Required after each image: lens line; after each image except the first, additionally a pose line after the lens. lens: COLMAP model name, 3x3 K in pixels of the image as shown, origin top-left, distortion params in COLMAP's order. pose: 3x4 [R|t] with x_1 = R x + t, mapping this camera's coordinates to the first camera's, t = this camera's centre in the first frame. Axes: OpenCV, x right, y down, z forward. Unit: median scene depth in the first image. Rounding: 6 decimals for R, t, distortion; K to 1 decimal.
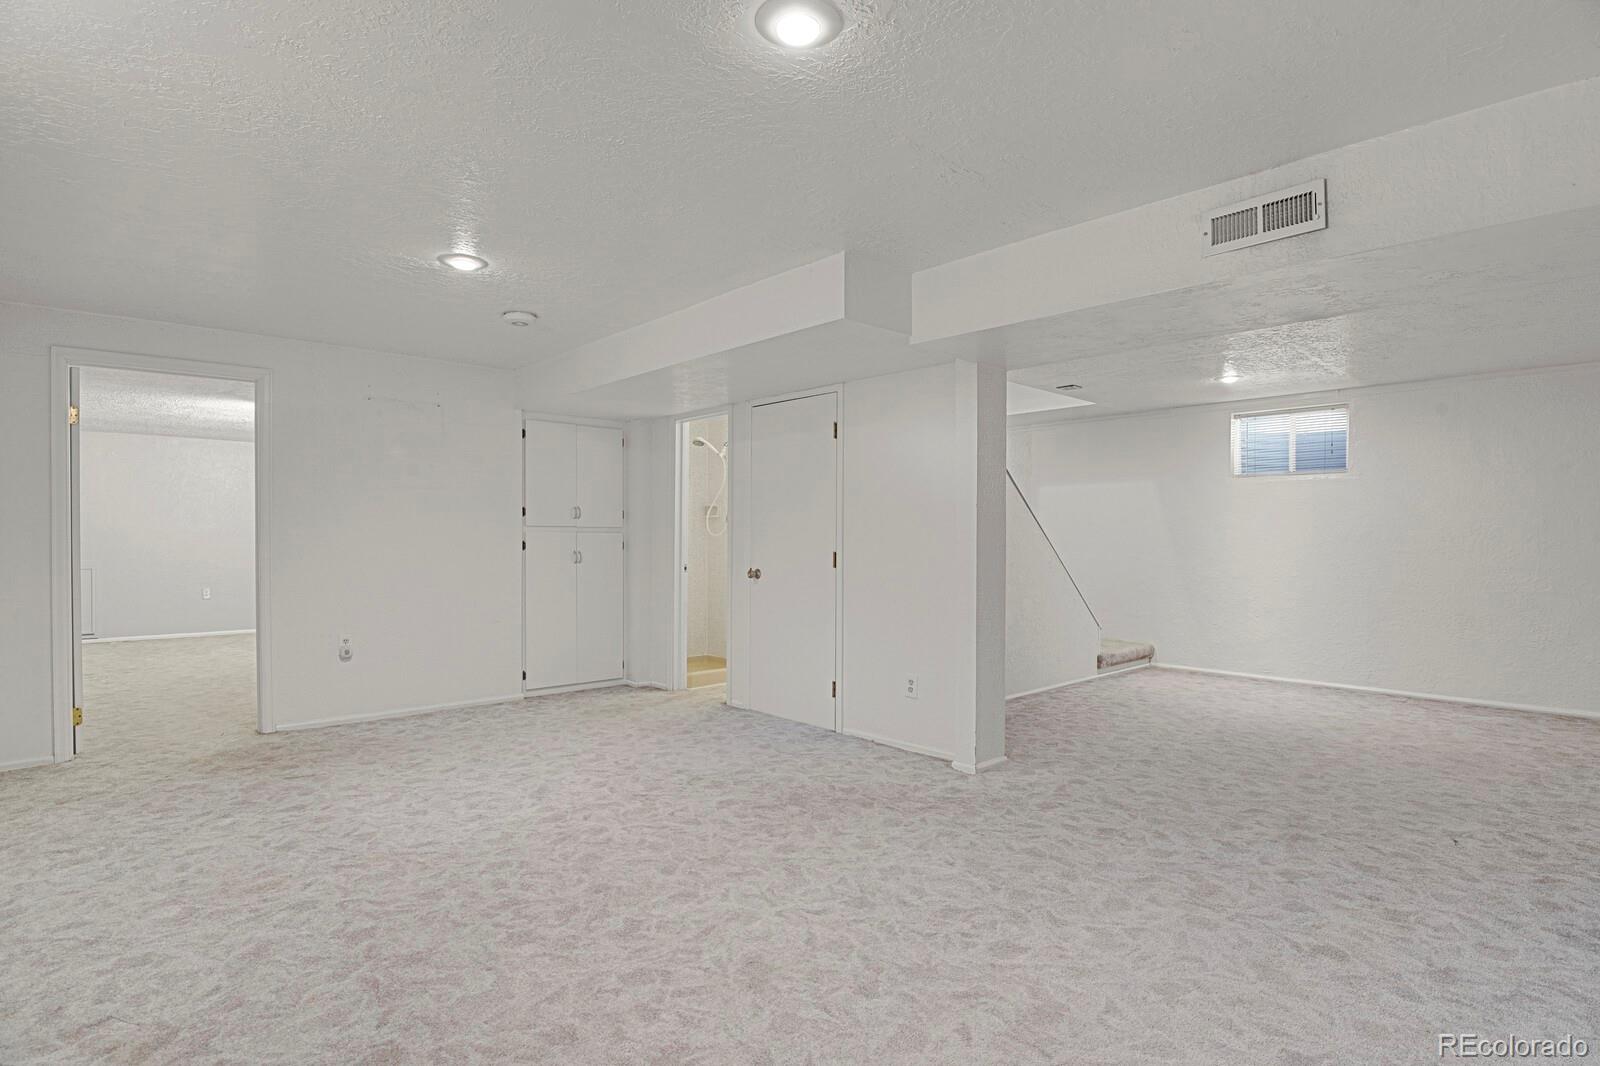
lens RADIAL K [[776.8, 0, 801.5], [0, 776.8, 520.1], [0, 0, 1]] dist [-0.009586, -0.000136]
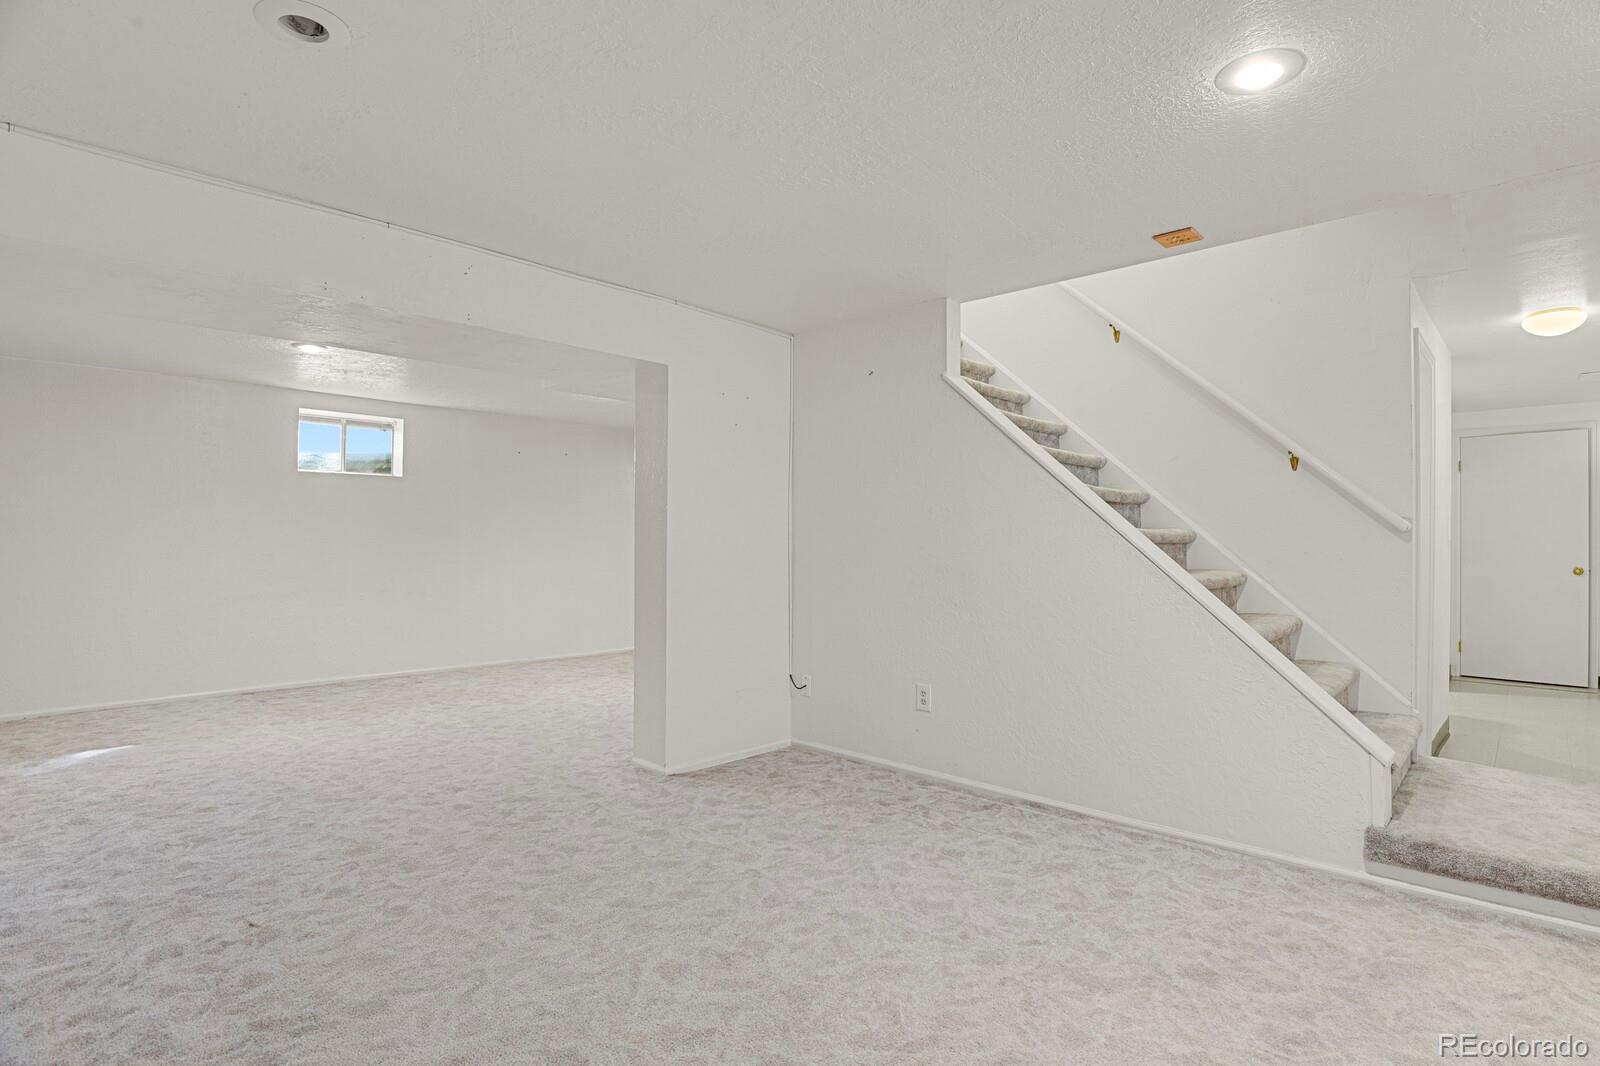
lens RADIAL K [[738.8, 0, 801.1], [0, 738.8, 544.2], [0, 0, 1]] dist [-0.000545, -0.000149]
pose [[0.095959, -0.003564, -0.995379, 1.269455], [0.022605, 0.999743, -0.001401, 0.027698], [0.995129, -0.022367, 0.096015, 1.143105]]
